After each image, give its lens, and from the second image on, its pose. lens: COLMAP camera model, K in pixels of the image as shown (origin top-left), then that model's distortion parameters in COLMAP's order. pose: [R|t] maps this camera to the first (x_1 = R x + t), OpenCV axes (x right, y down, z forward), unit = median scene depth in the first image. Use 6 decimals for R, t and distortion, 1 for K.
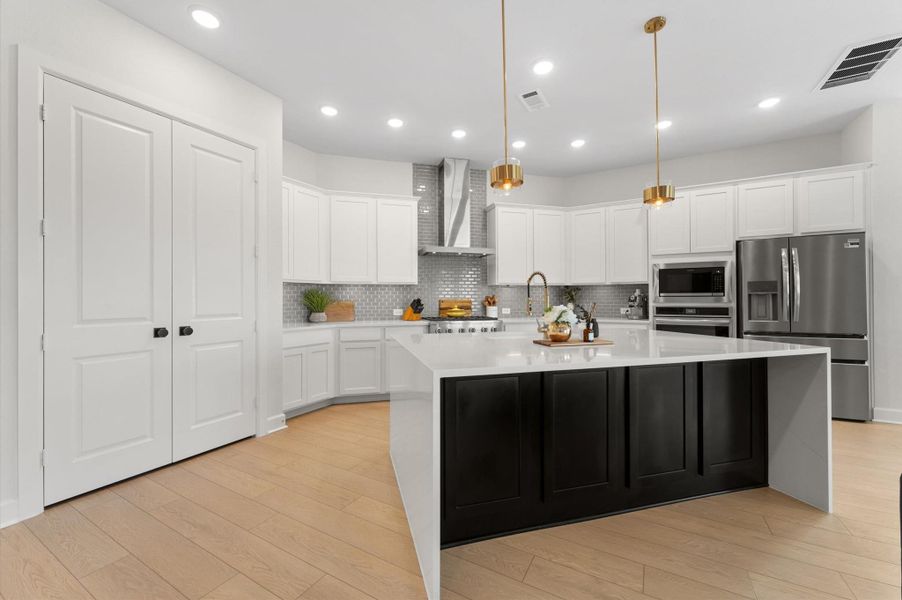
lens RADIAL K [[356.2, 0, 452.1], [0, 356.2, 299.3], [0, 0, 1]] dist [0.002489, 0.000471]
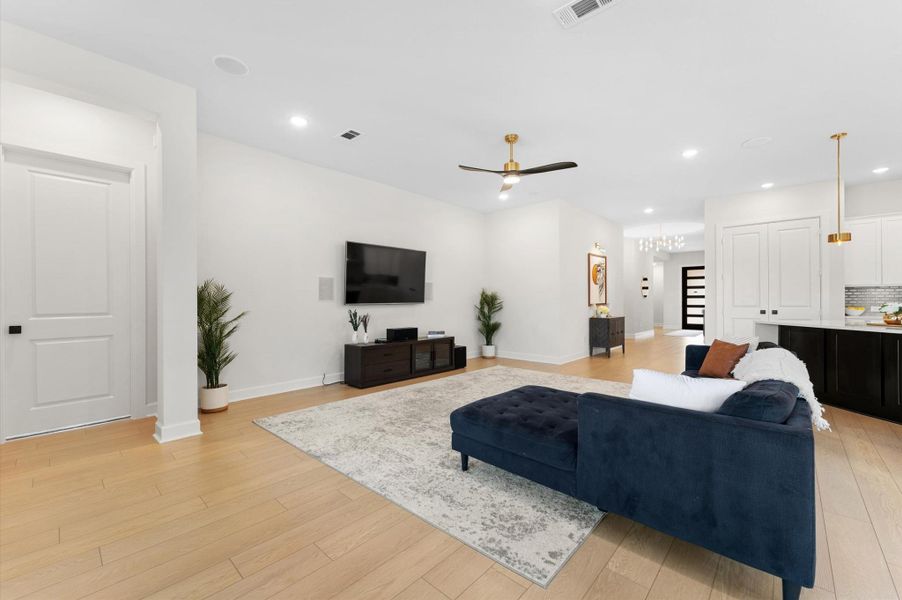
lens RADIAL K [[367.1, 0, 448.2], [0, 367.1, 300.9], [0, 0, 1]] dist [-0.000598, 0.000514]
pose [[-0.239697, 0.008573, -0.970810, 1.334843], [0.009614, 0.999933, 0.006456, -0.013532], [0.970800, -0.007786, -0.239764, -0.310828]]
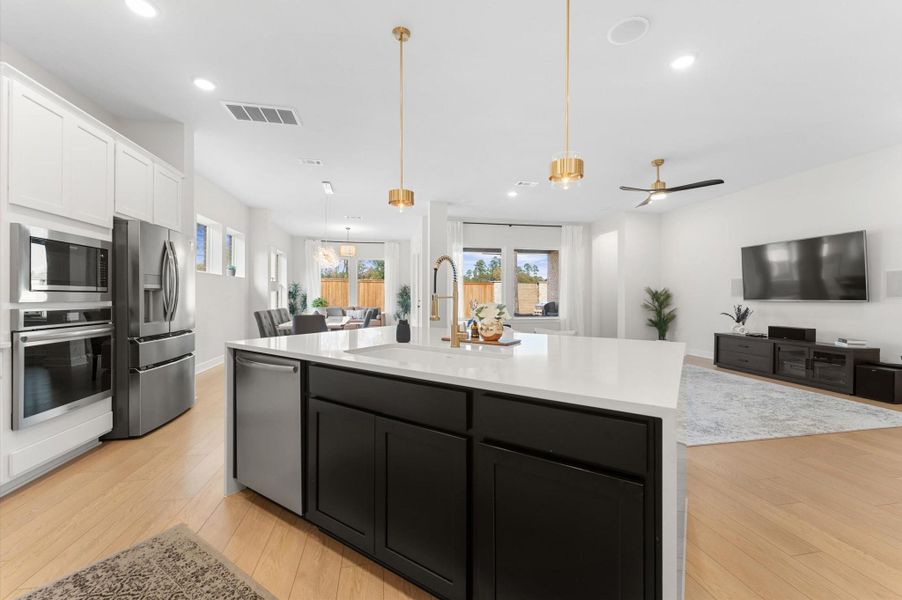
lens RADIAL K [[356.2, 0, 452.1], [0, 356.2, 299.3], [0, 0, 1]] dist [0.002489, 0.000471]
pose [[-0.643533, -0.001554, 0.765417, -0.195752], [0.001664, 0.999993, 0.003430, 0.002959], [-0.765416, 0.003481, -0.643526, 0.931779]]
